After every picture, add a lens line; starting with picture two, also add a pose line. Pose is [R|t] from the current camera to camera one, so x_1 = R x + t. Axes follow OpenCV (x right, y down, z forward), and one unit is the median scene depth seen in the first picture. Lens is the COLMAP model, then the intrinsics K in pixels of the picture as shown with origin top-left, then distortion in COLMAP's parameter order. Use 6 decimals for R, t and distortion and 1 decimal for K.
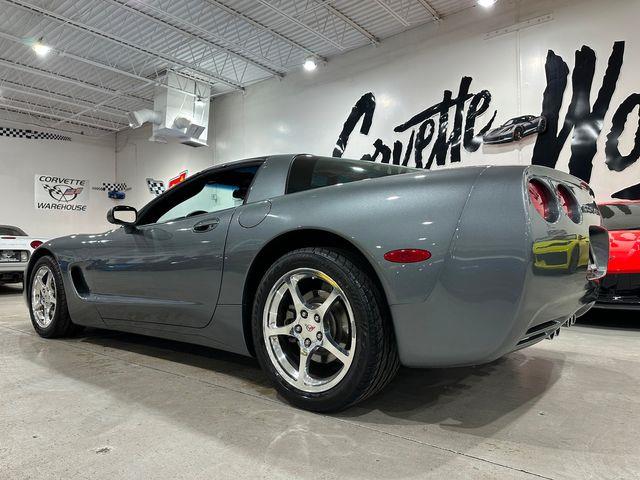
lens RADIAL K [[451.4, 0, 318.4], [0, 451.4, 234.8], [0, 0, 1]] dist [0.033879, -0.041951]
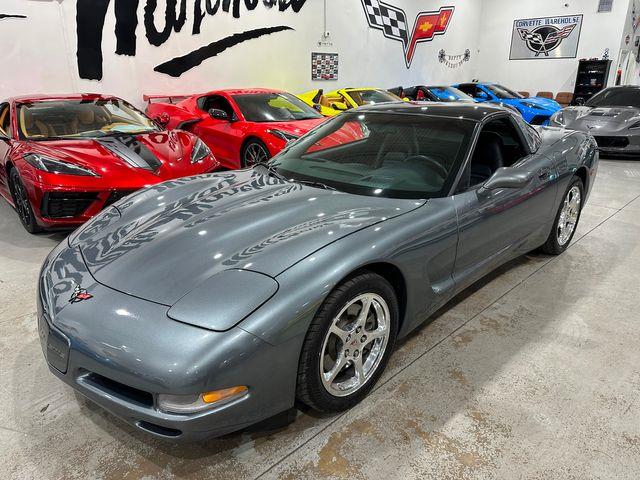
lens RADIAL K [[451.4, 0, 321.5], [0, 451.4, 240.3], [0, 0, 1]] dist [0.033879, -0.041951]
pose [[0.110177, -0.328898, 0.937916, -0.484060], [-0.041153, 0.941343, 0.334934, -0.074051], [-0.993060, -0.075500, 0.090179, 0.413203]]
